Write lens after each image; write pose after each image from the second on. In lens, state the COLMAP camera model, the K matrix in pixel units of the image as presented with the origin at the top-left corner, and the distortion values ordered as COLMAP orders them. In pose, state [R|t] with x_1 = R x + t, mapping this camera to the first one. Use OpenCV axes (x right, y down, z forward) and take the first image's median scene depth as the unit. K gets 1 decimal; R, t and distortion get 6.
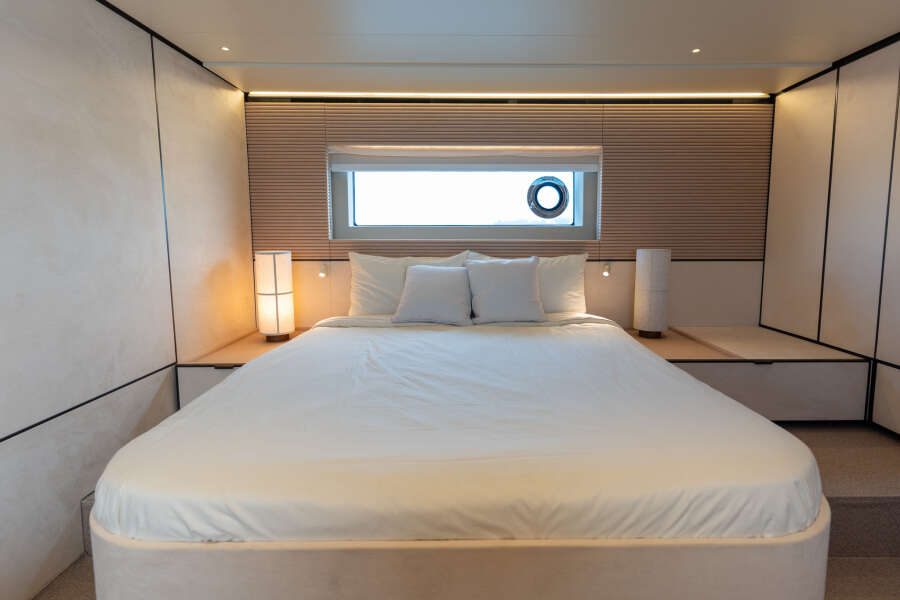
lens RADIAL K [[464.7, 0, 452.2], [0, 464.7, 278.8], [0, 0, 1]] dist [0.000479, 0.000081]
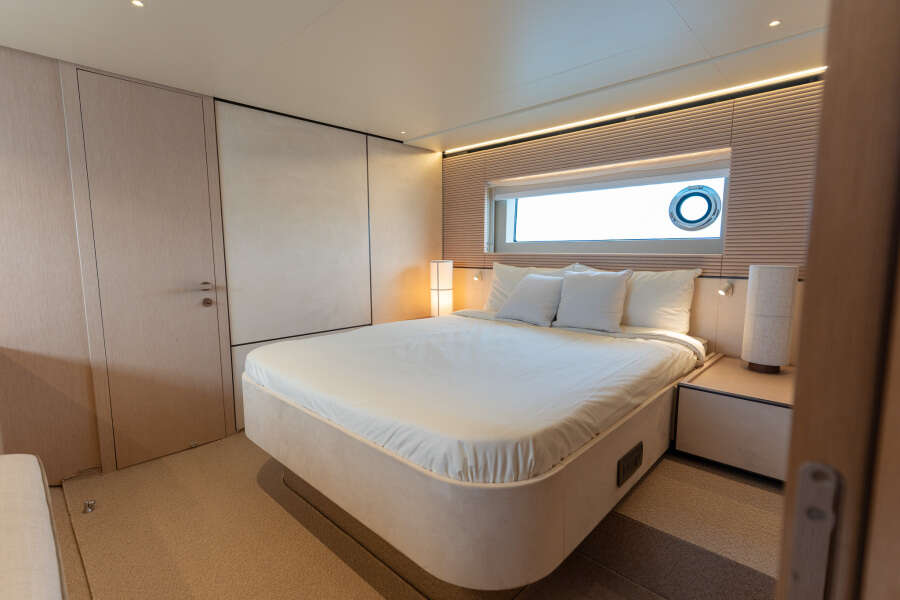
lens RADIAL K [[434.6, 0, 450.0], [0, 434.6, 300.0], [0, 0, 1]] dist [-0.000076, 0.000172]
pose [[0.709115, 0.080010, -0.700539, 0.561000], [-0.063078, 0.996756, 0.049991, -0.005249], [0.702266, 0.008739, 0.711861, 0.043810]]
